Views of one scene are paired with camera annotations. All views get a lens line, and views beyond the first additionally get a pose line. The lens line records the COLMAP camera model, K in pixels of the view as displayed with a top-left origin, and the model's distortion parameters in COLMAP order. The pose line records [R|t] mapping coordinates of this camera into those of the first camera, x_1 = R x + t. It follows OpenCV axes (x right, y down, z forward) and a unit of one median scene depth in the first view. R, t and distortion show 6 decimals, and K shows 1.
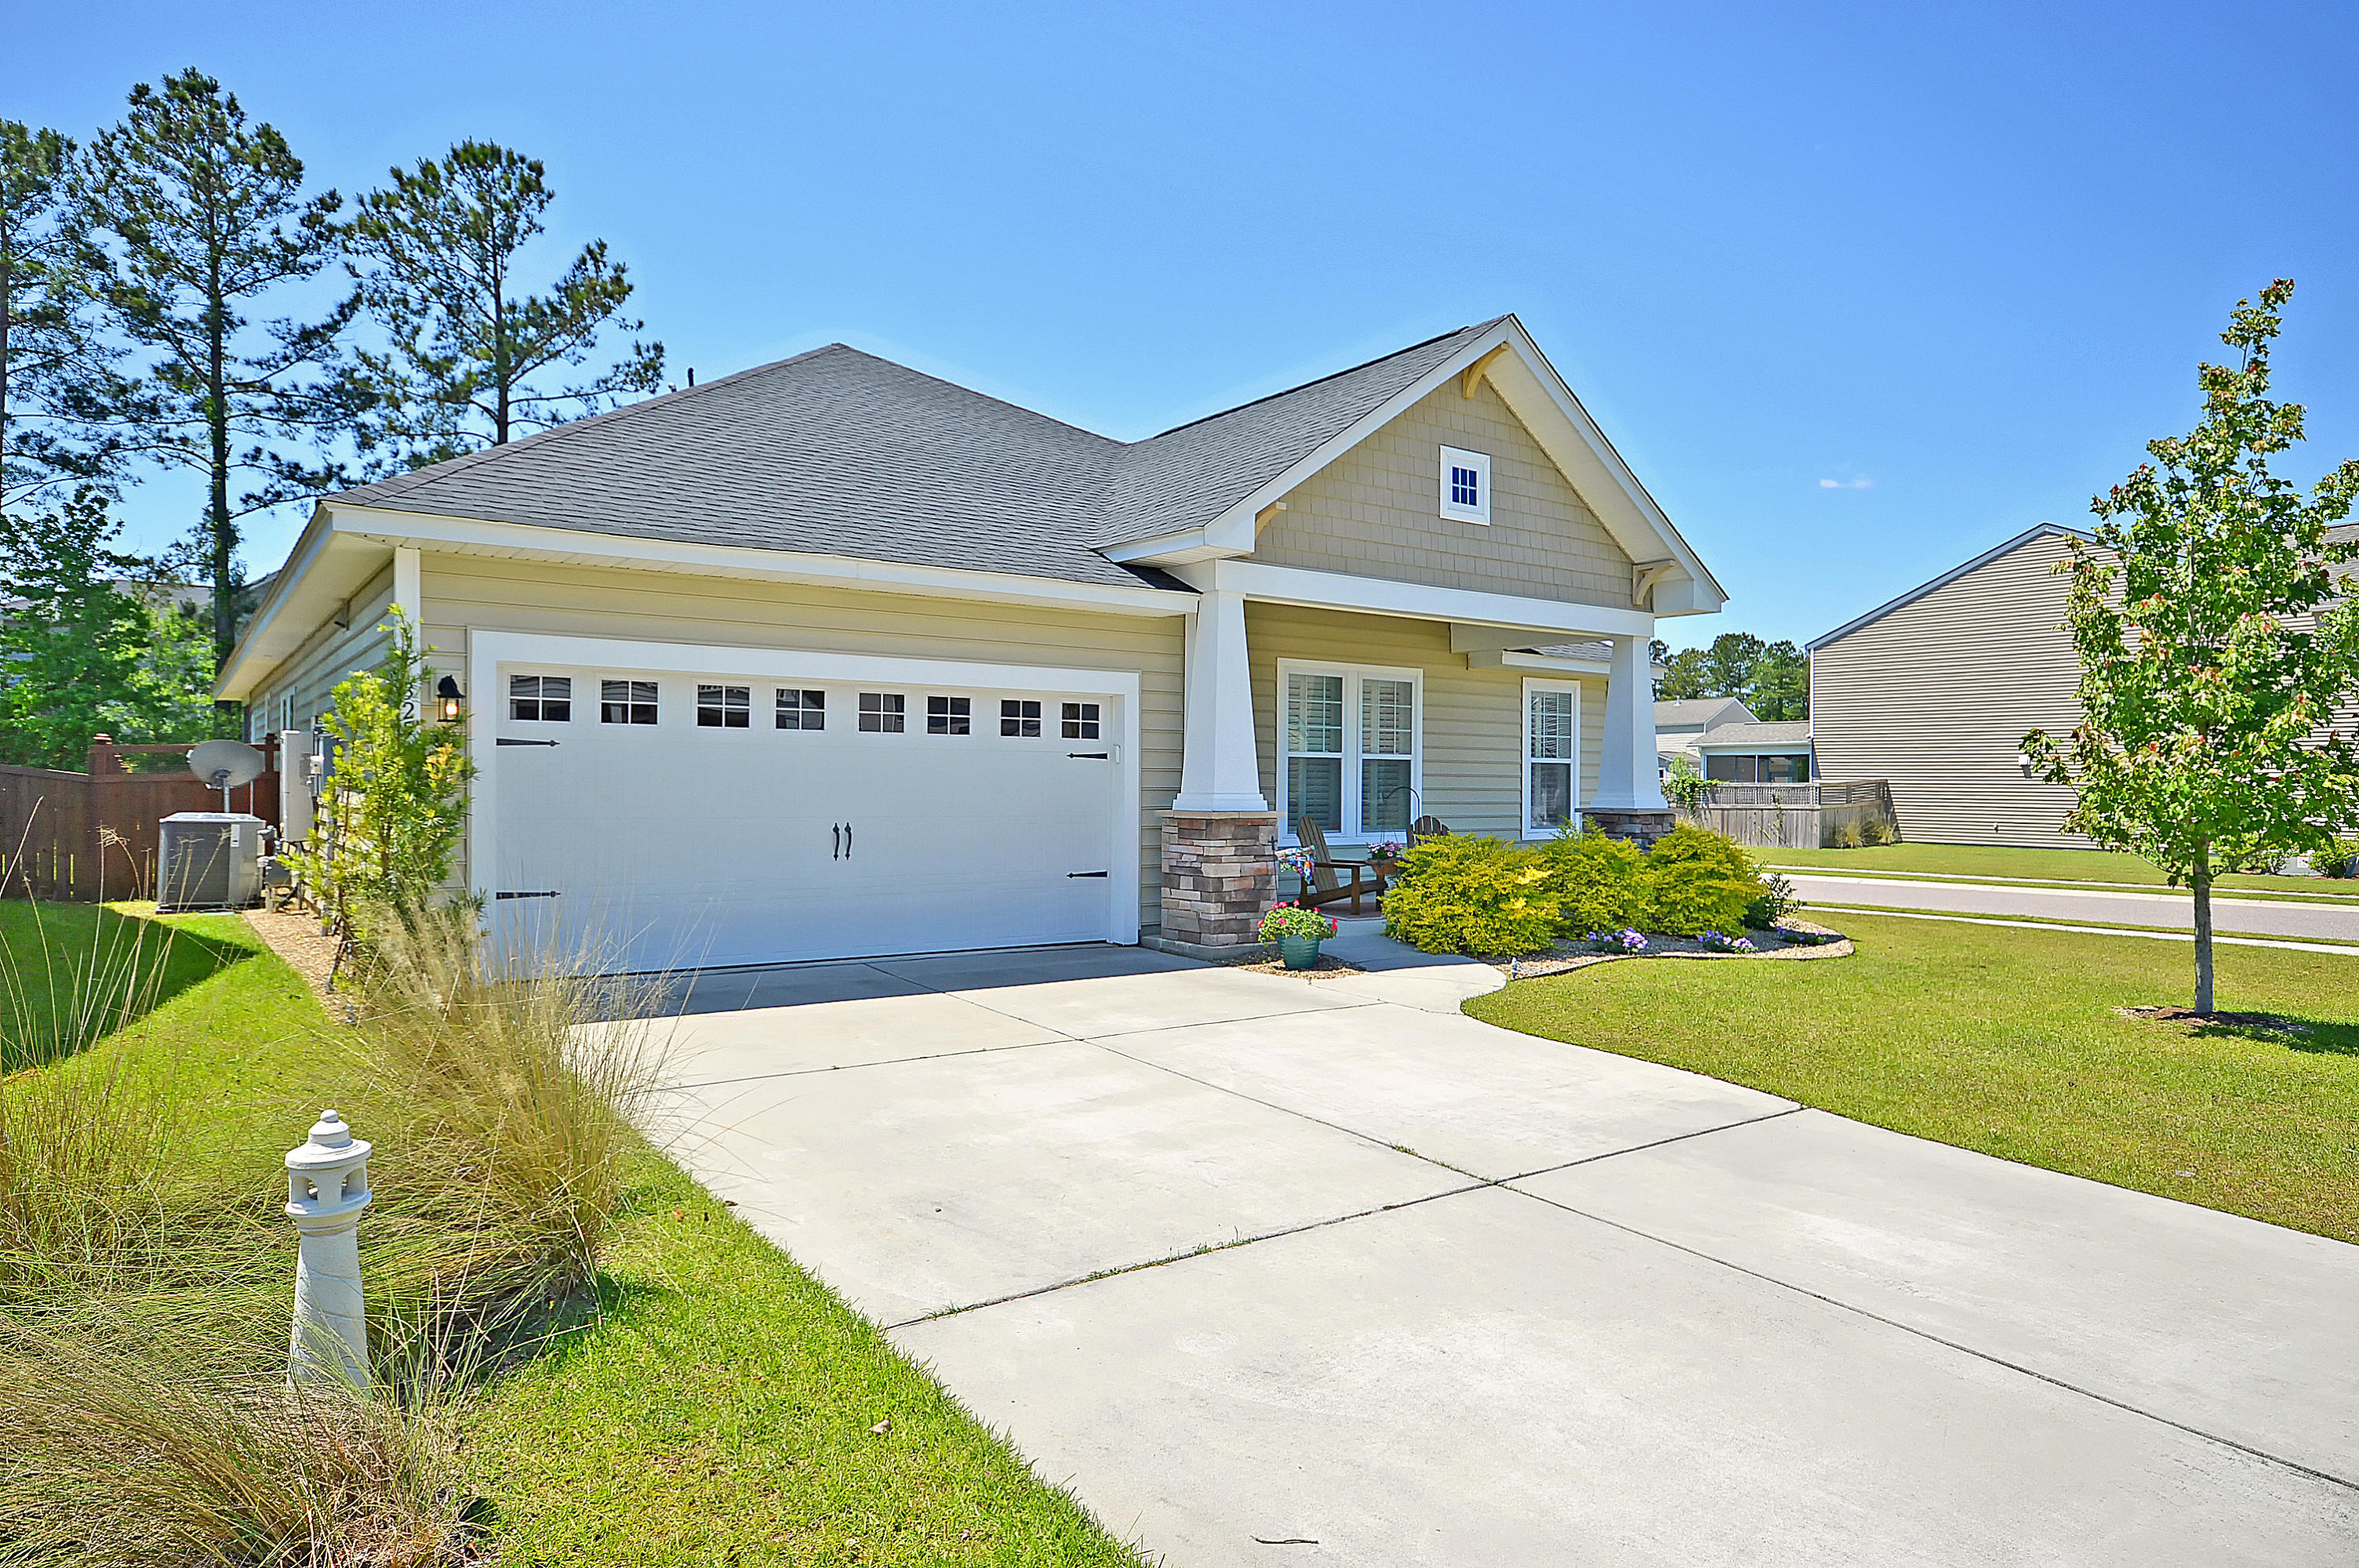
lens RADIAL K [[1417.3, 0, 1179.5], [0, 1417.3, 784.0], [0, 0, 1]] dist [0.006955, 0.001556]
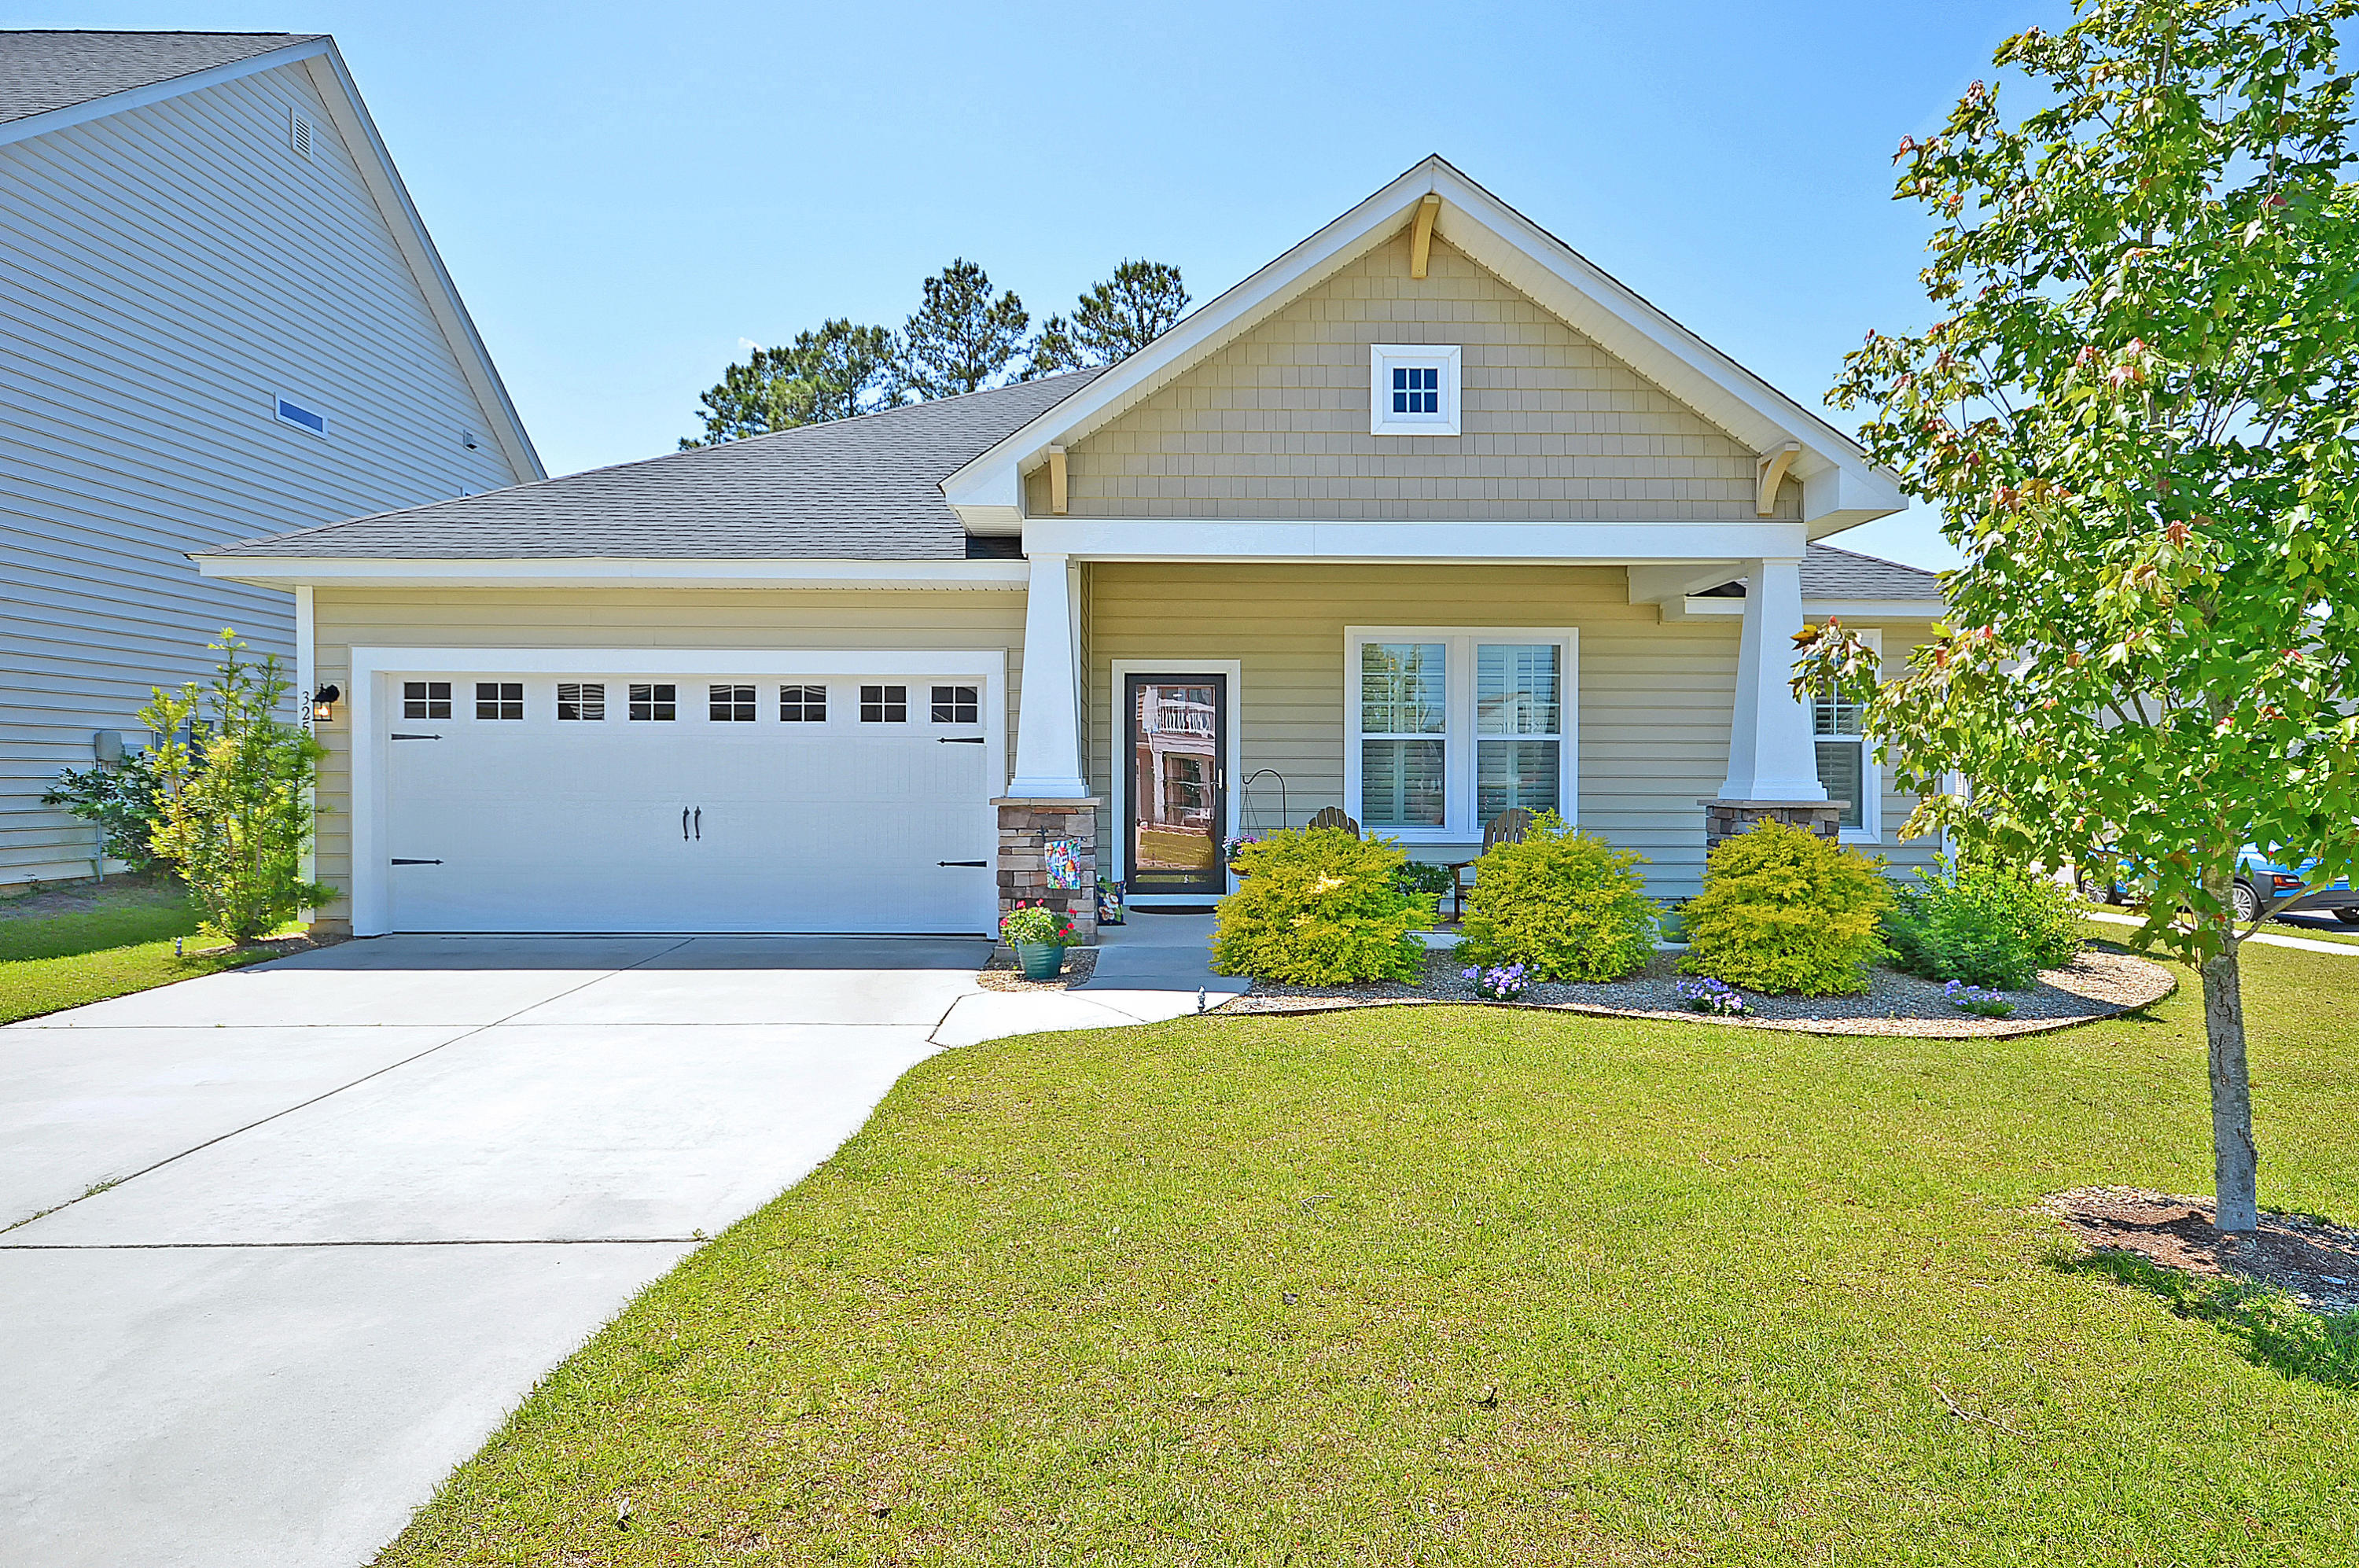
lens RADIAL K [[1249.6, 0, 1173.1], [0, 1249.6, 772.0], [0, 0, 1]] dist [0.011447, 0.000598]
pose [[0.815829, -0.004804, -0.578274, 0.540974], [0.002338, 0.999985, -0.005008, 0.006046], [0.578289, 0.002733, 0.815827, 0.389759]]
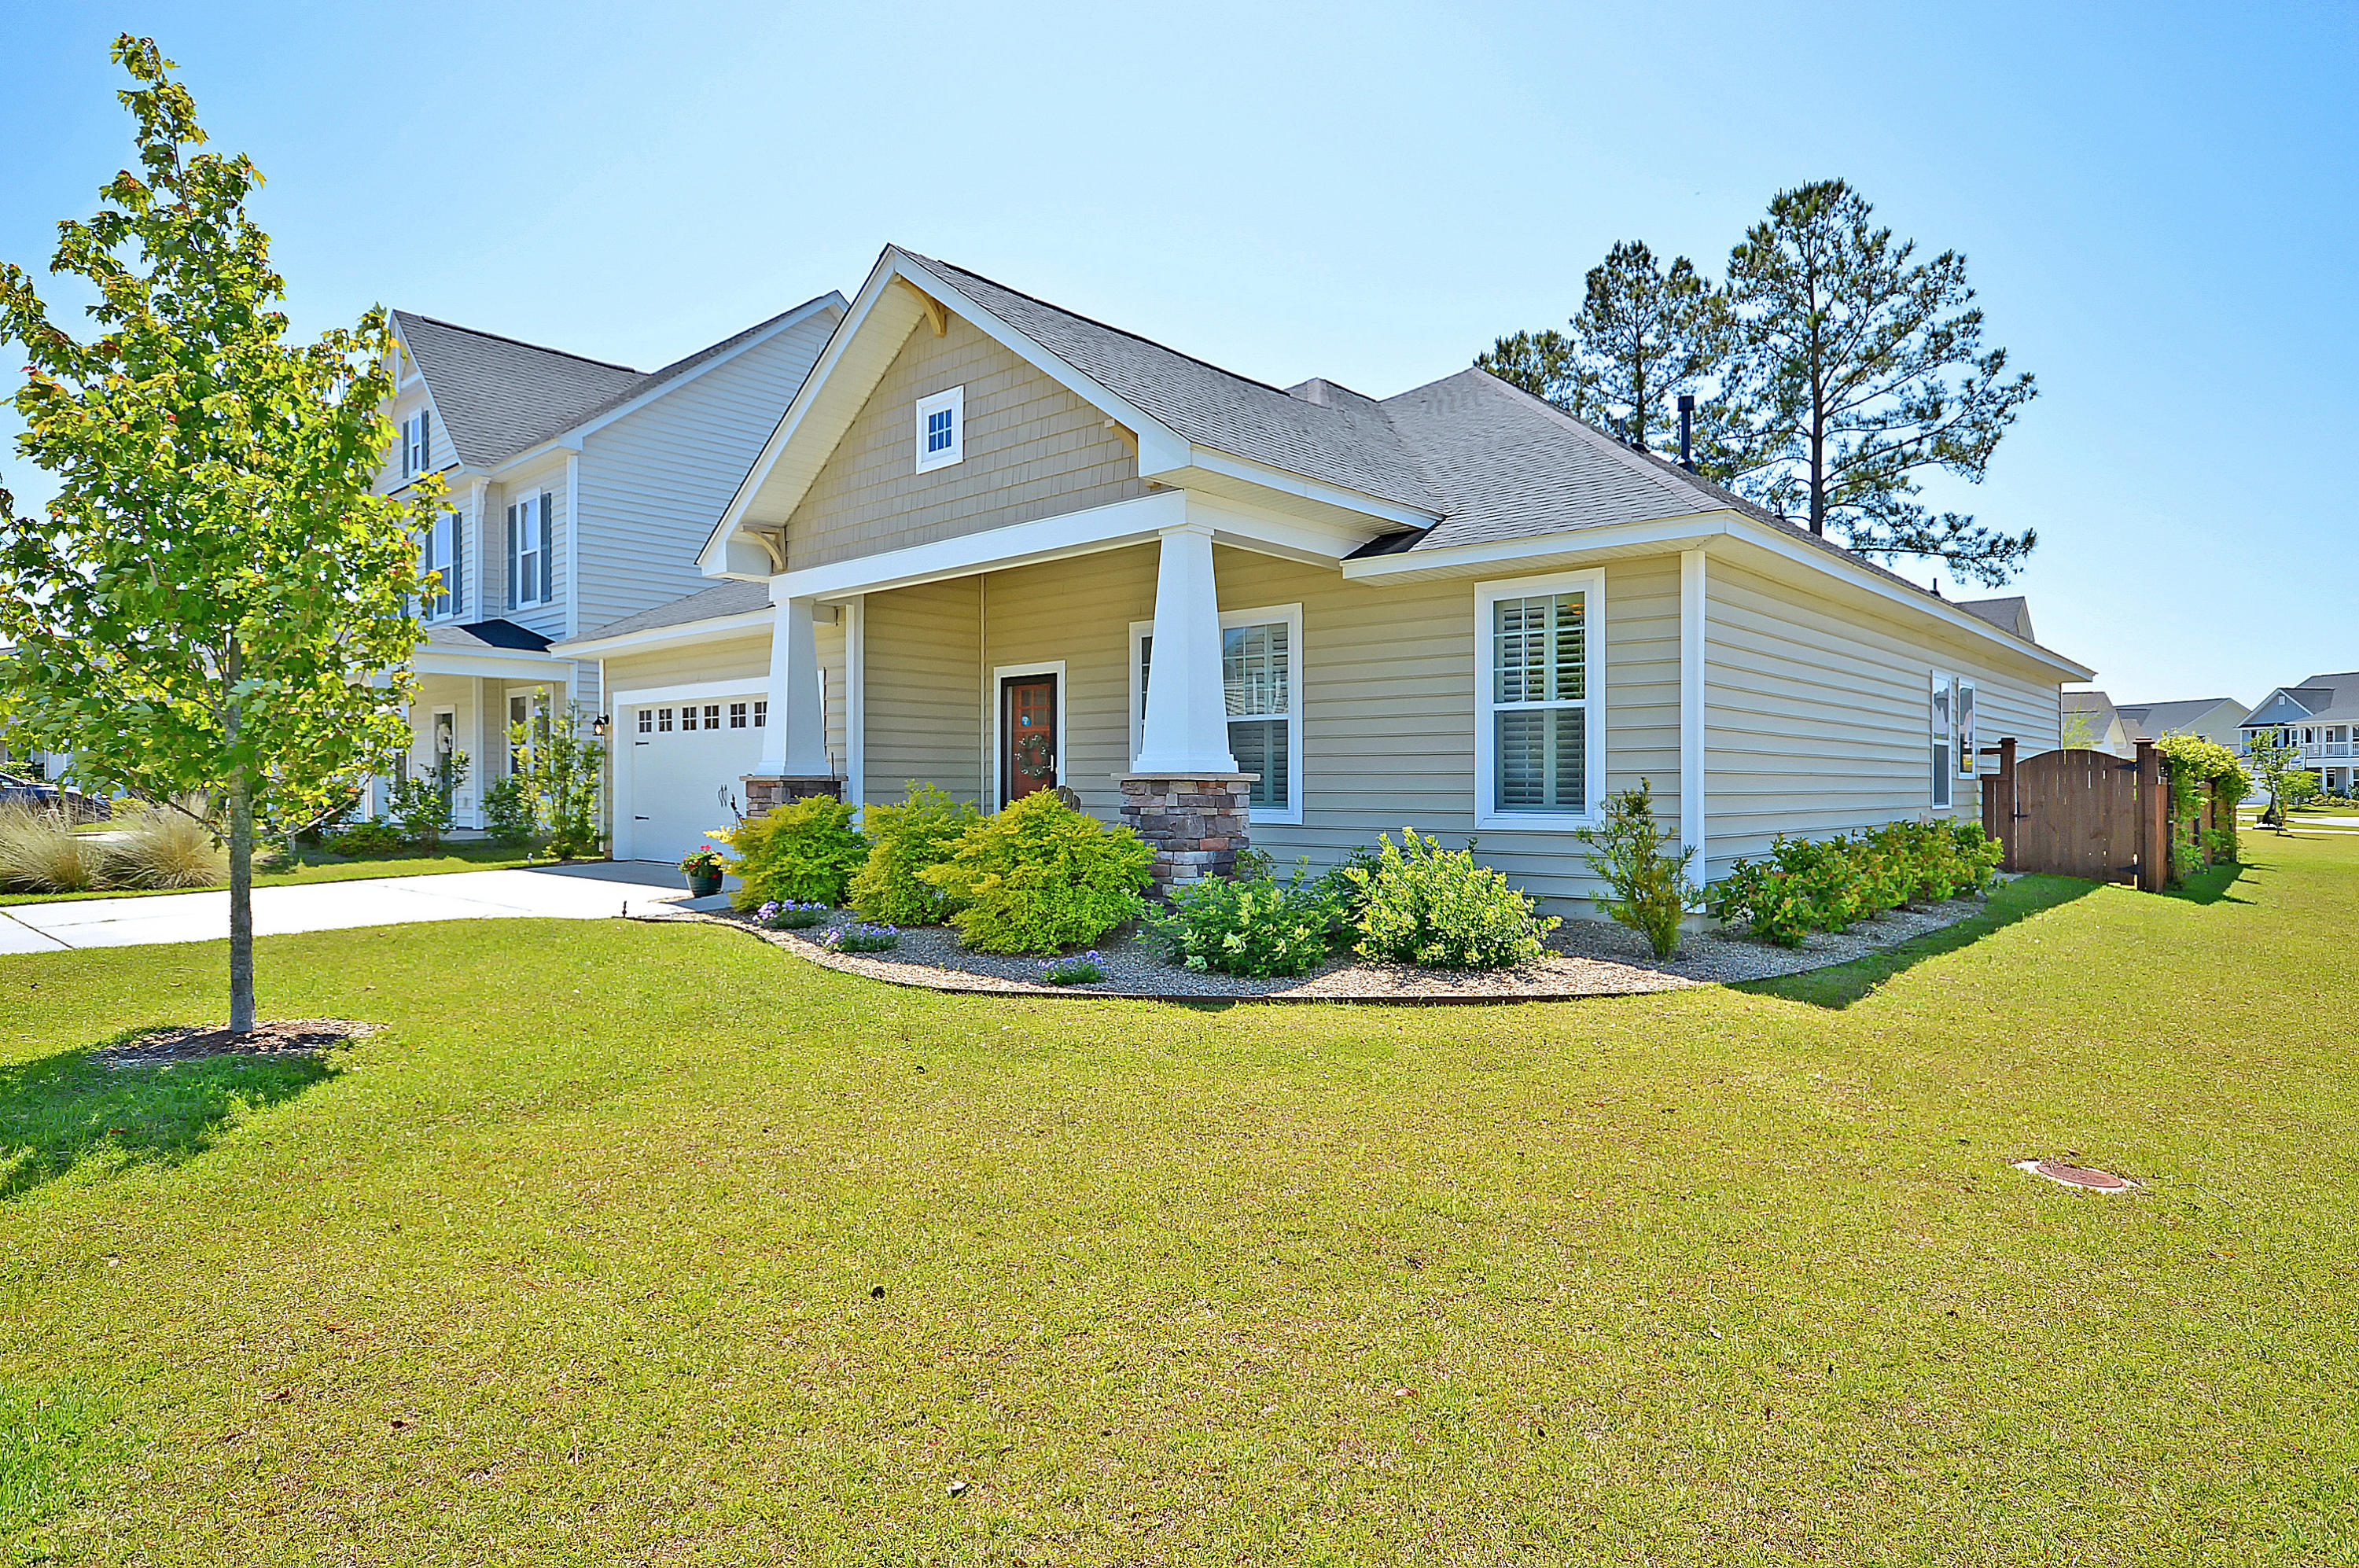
lens RADIAL K [[1249.6, 0, 1173.1], [0, 1249.6, 772.0], [0, 0, 1]] dist [0.011447, 0.000598]
pose [[0.207444, -0.013578, -0.978153, 1.141821], [0.002737, 0.999908, -0.013299, 0.029937], [0.978243, 0.000081, 0.207462, 1.075446]]
